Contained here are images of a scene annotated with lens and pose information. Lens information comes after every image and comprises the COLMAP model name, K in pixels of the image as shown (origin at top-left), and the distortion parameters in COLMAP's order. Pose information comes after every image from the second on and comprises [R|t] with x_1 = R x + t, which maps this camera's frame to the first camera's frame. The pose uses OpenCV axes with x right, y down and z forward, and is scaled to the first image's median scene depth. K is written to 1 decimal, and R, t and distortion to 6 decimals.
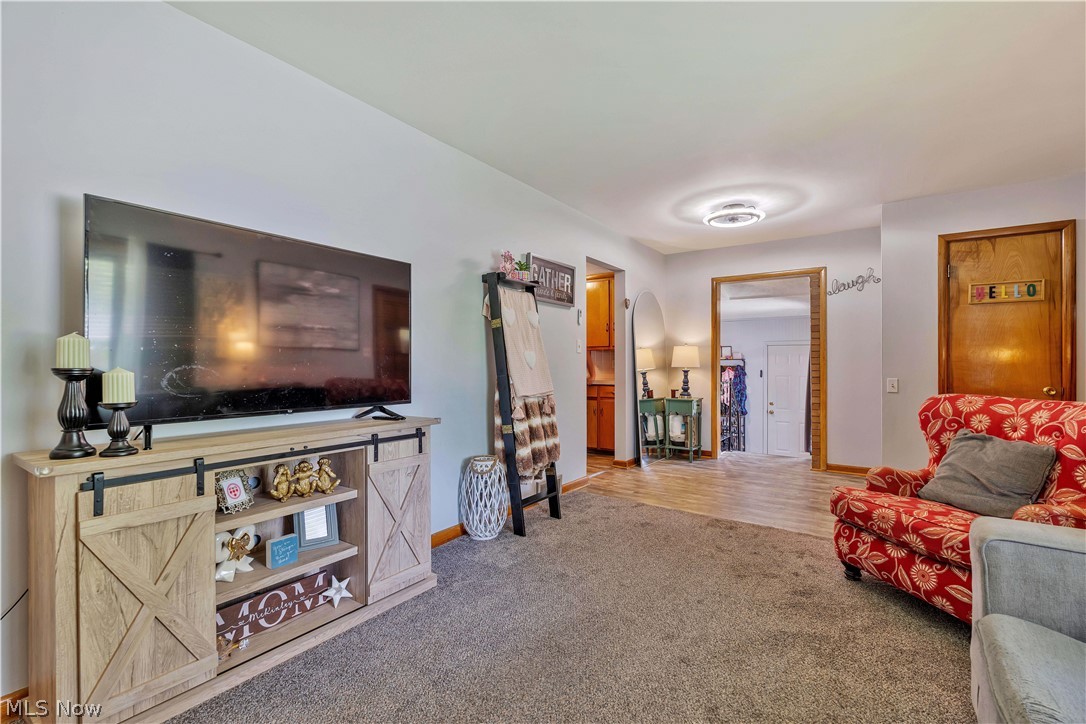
lens RADIAL K [[480.5, 0, 547.4], [0, 480.5, 363.6], [0, 0, 1]] dist [-0.003045, -0.000675]
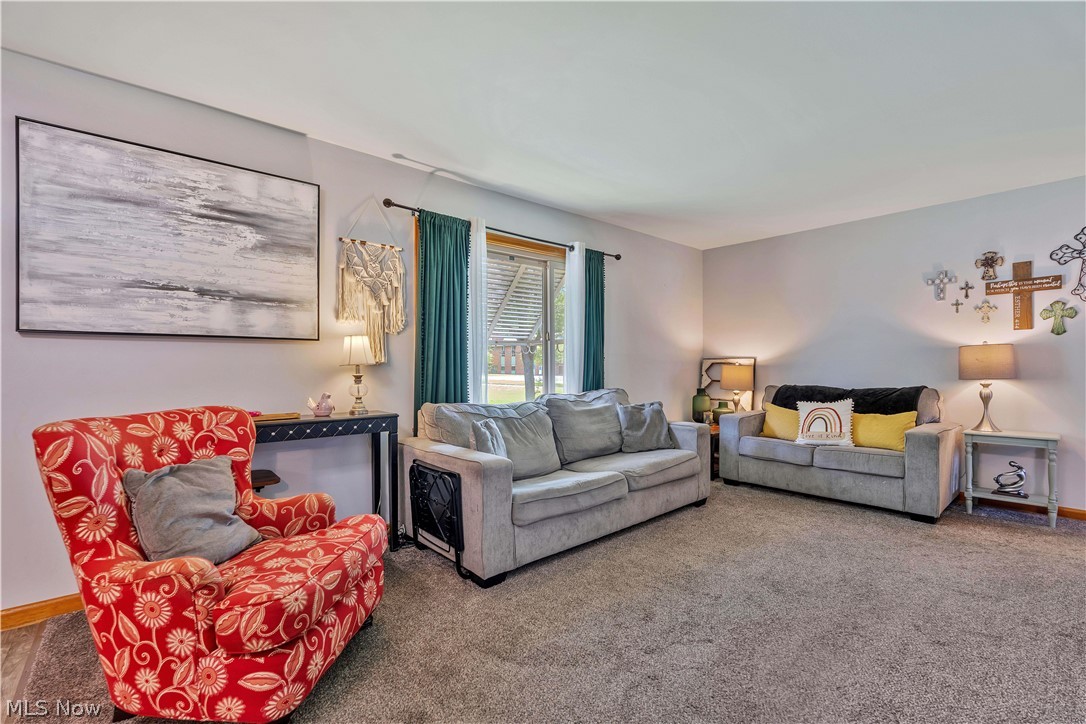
lens RADIAL K [[480.5, 0, 541.0], [0, 480.5, 366.3], [0, 0, 1]] dist [-0.003045, -0.000675]
pose [[-0.968576, 0.002598, 0.248703, 0.138273], [0.002635, 0.999997, -0.000185, -0.000073], [-0.248703, 0.000476, -0.968580, 1.122526]]
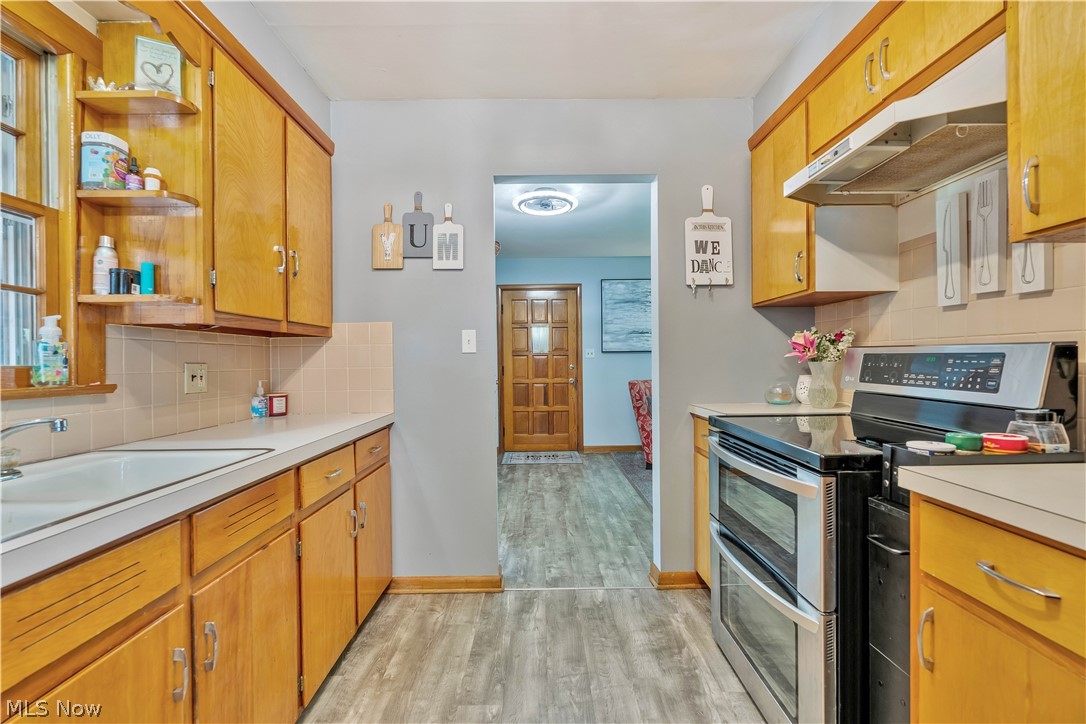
lens RADIAL K [[480.5, 0, 540.3], [0, 480.5, 363.2], [0, 0, 1]] dist [-0.003045, -0.000675]
pose [[-0.572554, 0.003050, 0.819861, -0.431213], [0.012212, 0.999914, 0.004808, -0.016894], [-0.819776, 0.012765, -0.572542, 1.949854]]
